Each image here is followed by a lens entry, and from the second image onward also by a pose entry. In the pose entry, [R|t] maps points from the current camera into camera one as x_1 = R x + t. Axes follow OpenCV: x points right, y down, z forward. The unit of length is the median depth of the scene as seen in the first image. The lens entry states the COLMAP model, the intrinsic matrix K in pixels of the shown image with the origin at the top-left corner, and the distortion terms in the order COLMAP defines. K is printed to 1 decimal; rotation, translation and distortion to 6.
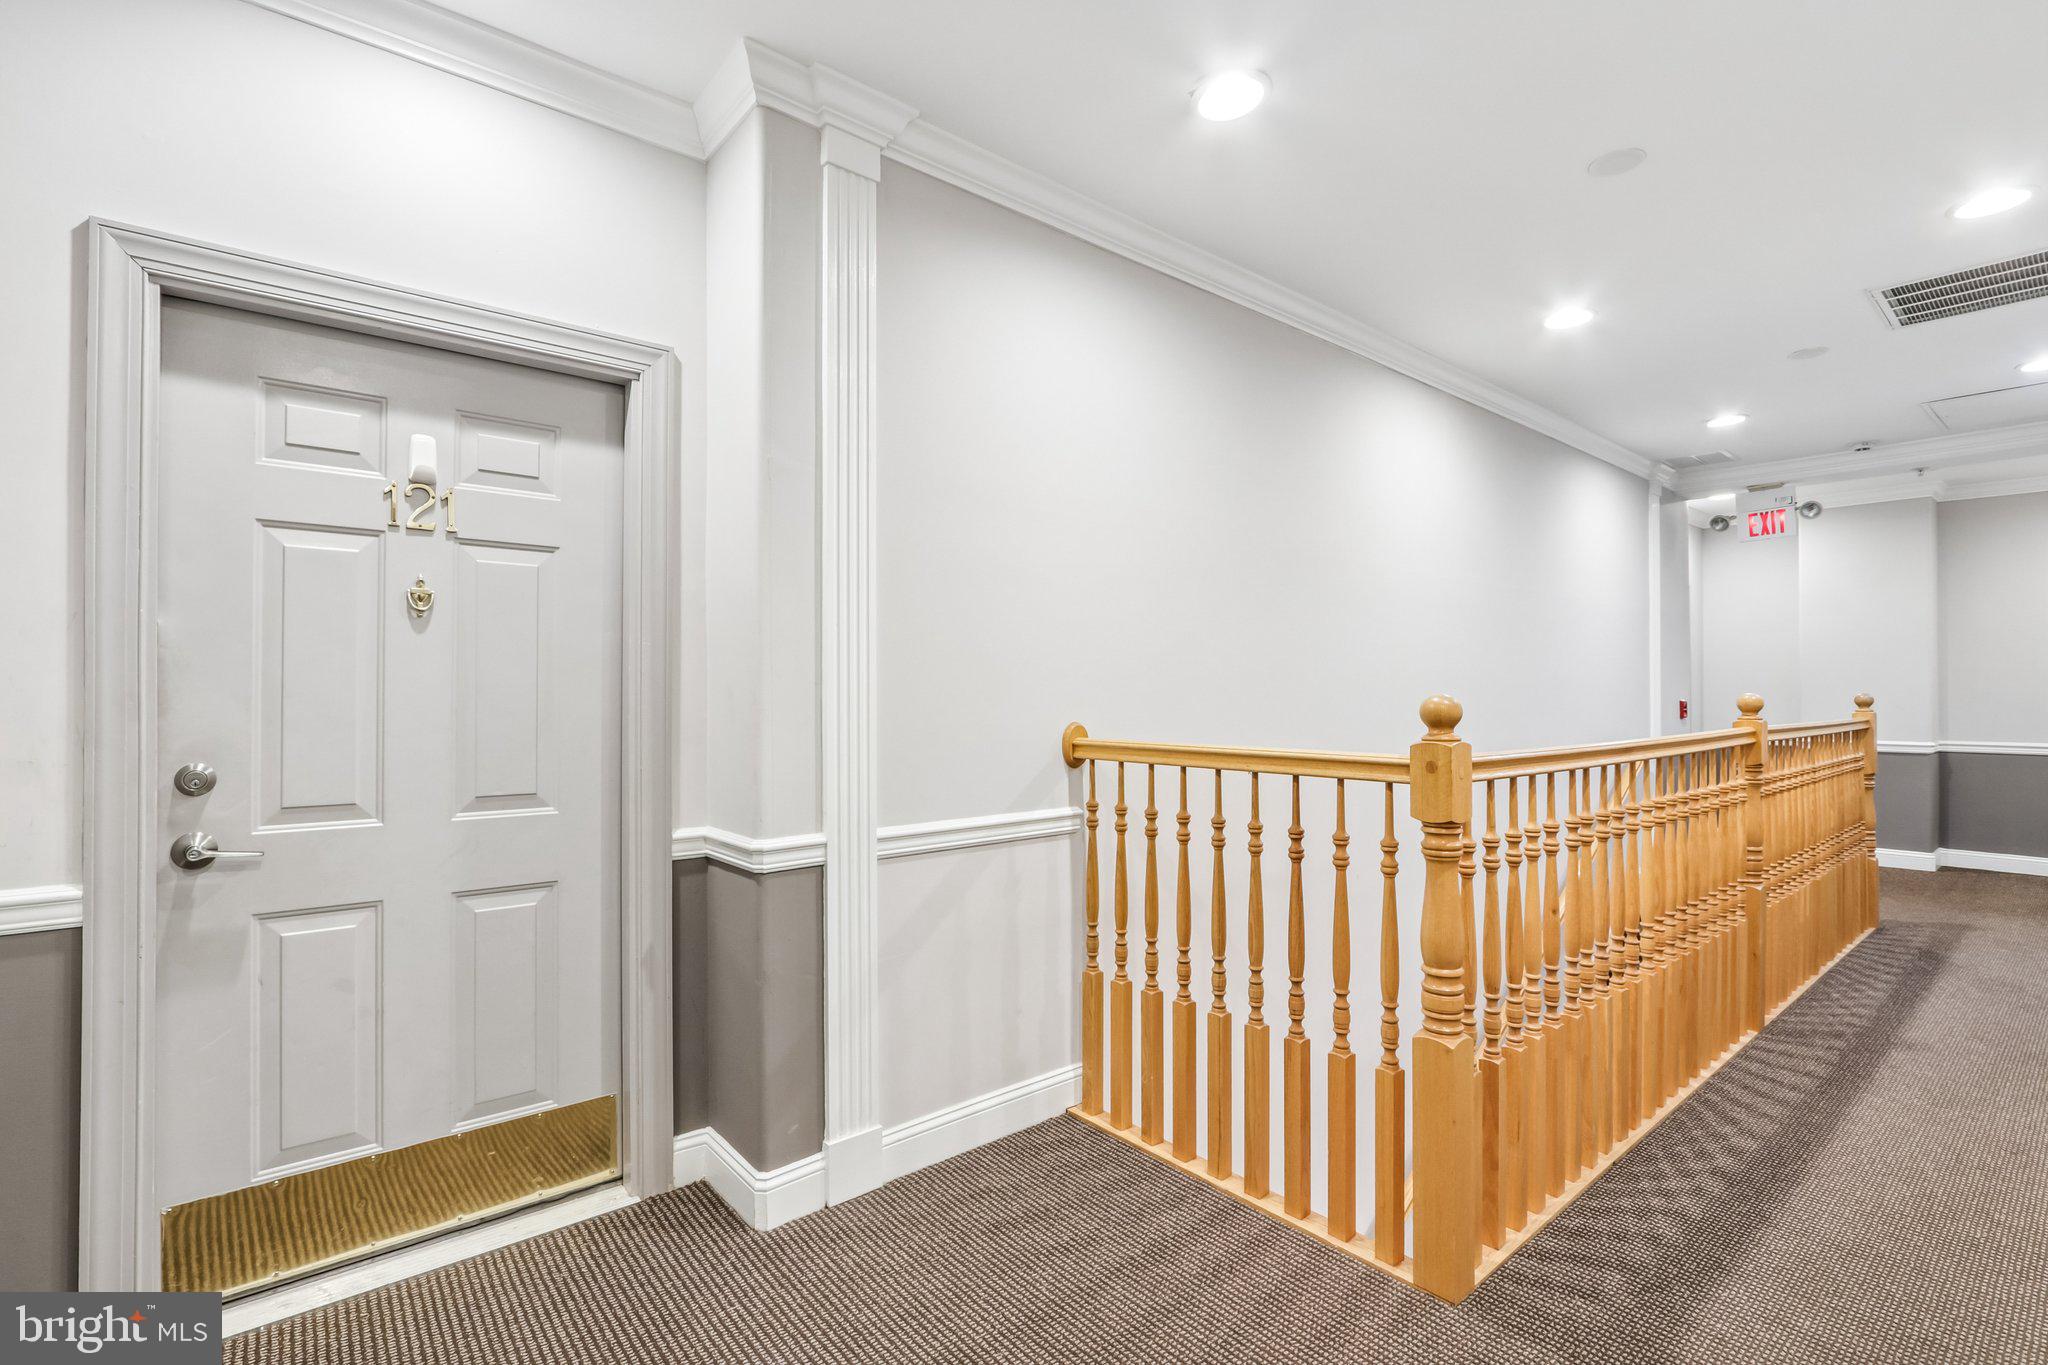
lens RADIAL K [[939.7, 0, 1019.5], [0, 939.7, 683.9], [0, 0, 1]] dist [-0.024226, 0.004666]
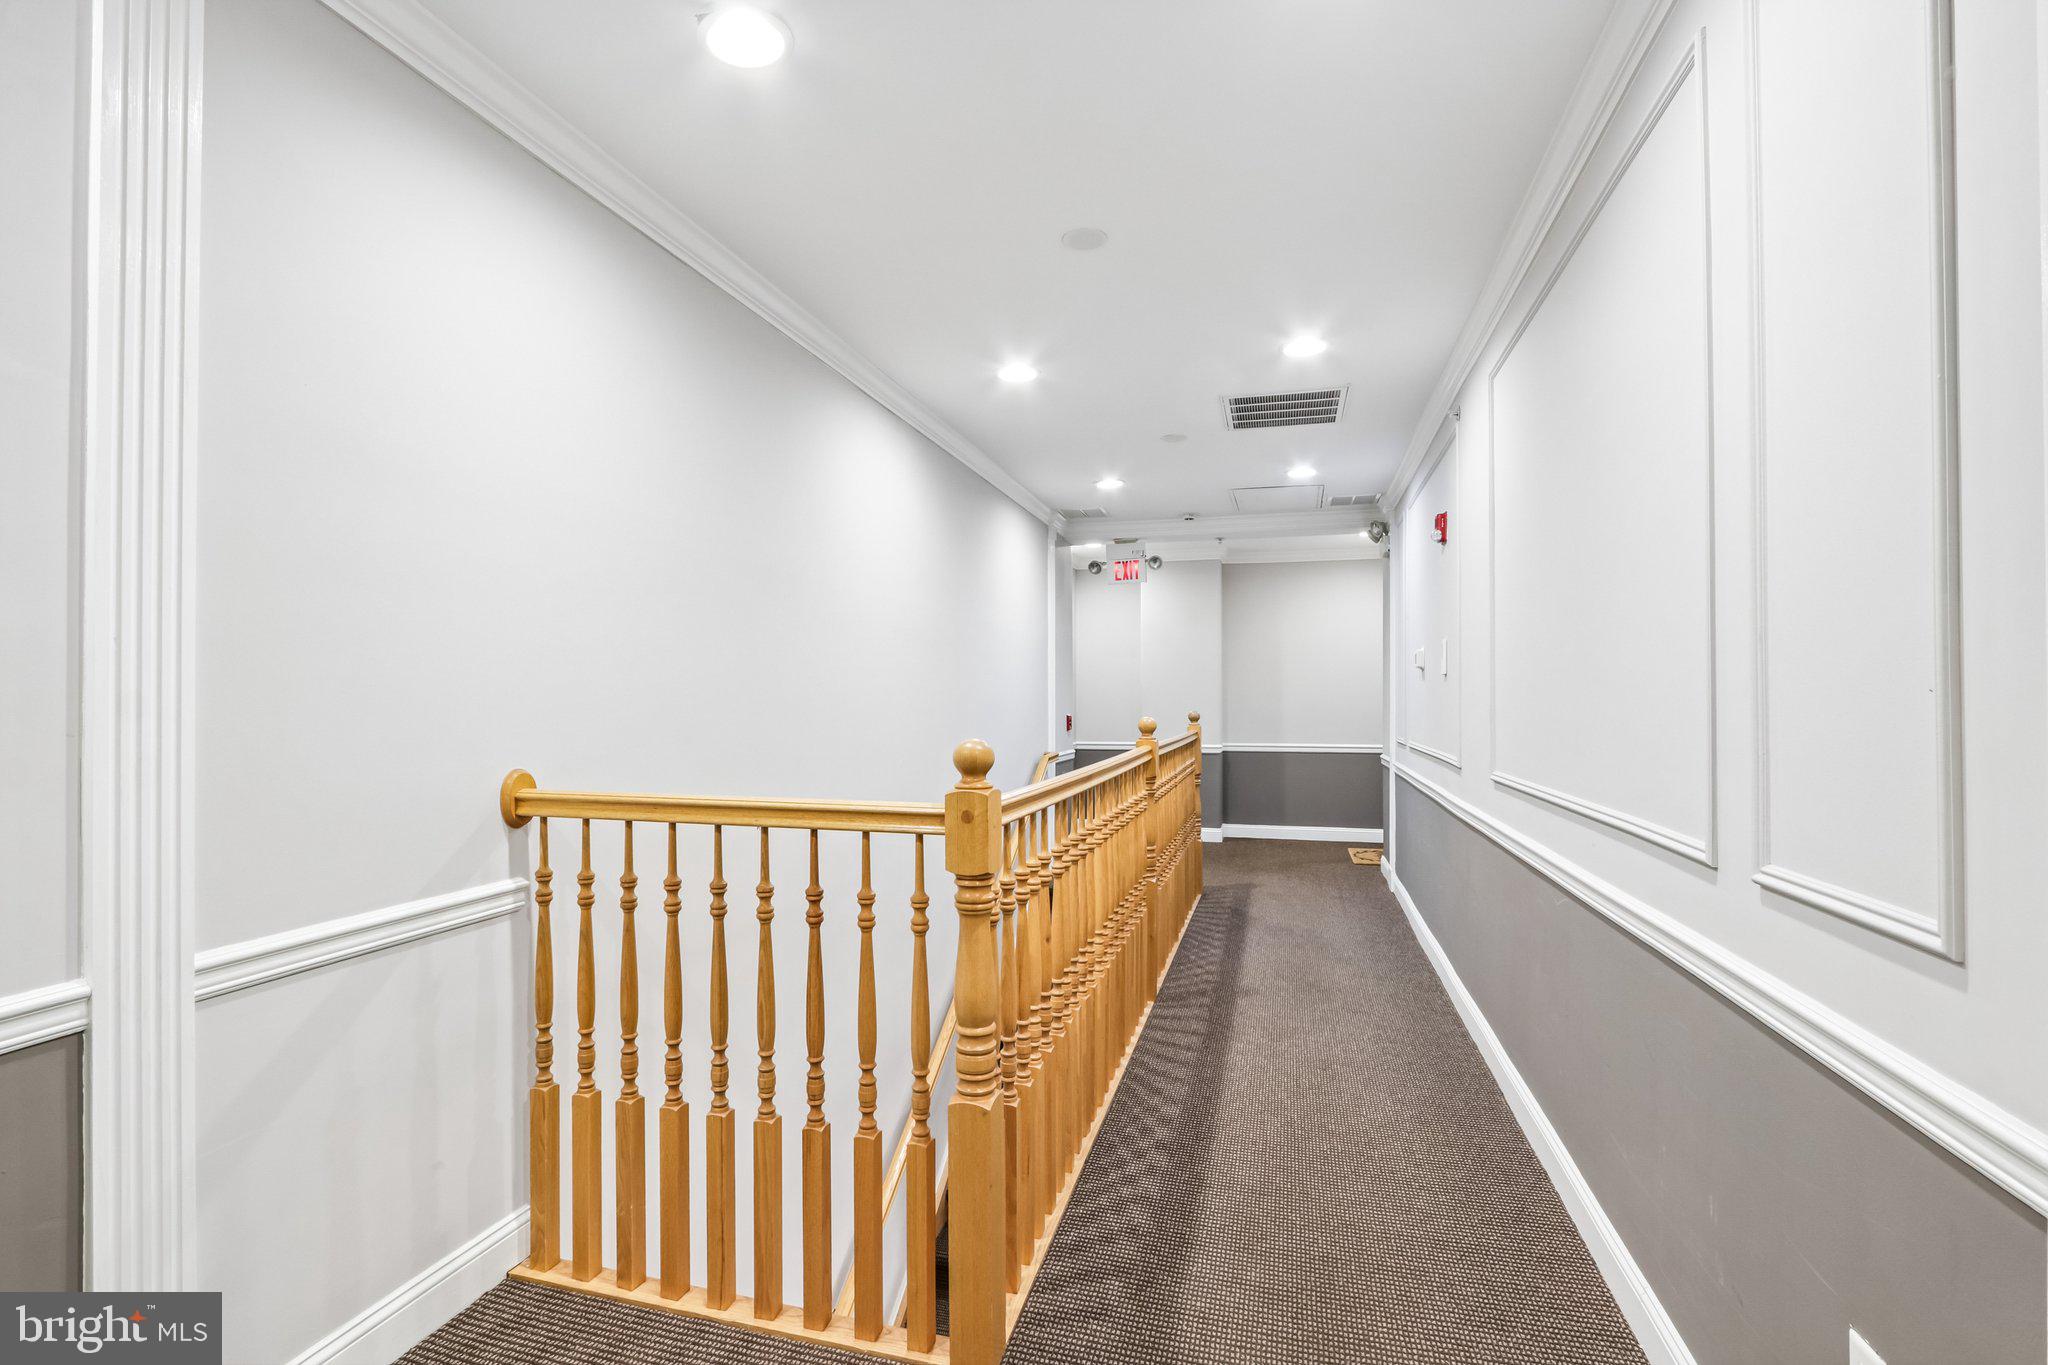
lens RADIAL K [[939.7, 0, 1020.2], [0, 939.7, 684.6], [0, 0, 1]] dist [-0.024226, 0.004666]
pose [[0.821365, 0.008976, 0.570332, -0.049704], [-0.005778, 0.999956, -0.007417, -0.031600], [-0.570373, 0.002797, 0.821381, 0.153554]]
